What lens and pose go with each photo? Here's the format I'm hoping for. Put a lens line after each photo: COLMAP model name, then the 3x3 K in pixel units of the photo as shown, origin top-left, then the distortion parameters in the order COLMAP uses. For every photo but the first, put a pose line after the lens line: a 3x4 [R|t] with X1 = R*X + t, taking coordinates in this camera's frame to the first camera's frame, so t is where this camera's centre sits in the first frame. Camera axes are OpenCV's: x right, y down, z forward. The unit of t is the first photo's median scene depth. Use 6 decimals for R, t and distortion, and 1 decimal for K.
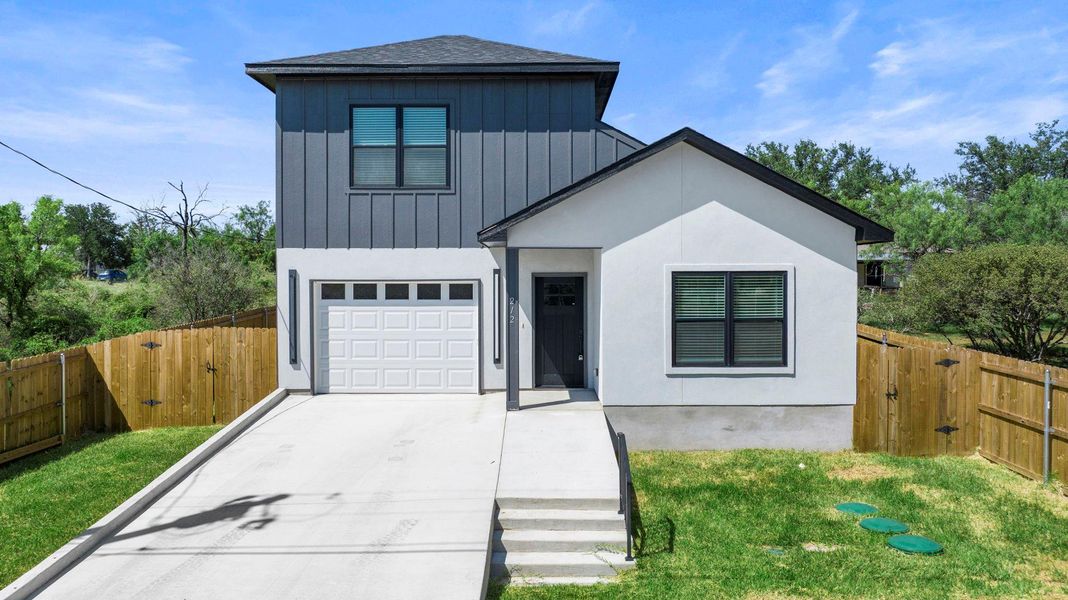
lens RADIAL K [[753.2, 0, 535.6], [0, 753.2, 299.6], [0, 0, 1]] dist [-0.008105, 0.002665]
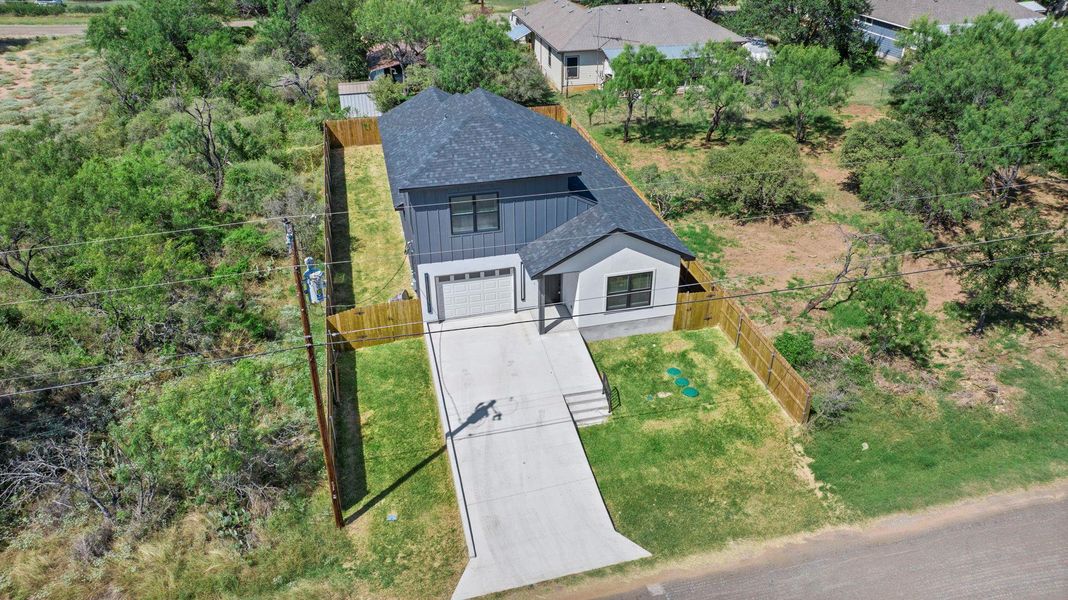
lens RADIAL K [[753.2, 0, 534.0], [0, 753.2, 300.3], [0, 0, 1]] dist [-0.008105, 0.002665]
pose [[0.970411, -0.122184, 0.208264, -0.545064], [0.010033, 0.882180, 0.470805, -1.085743], [-0.241251, -0.454784, 0.857303, -1.011197]]
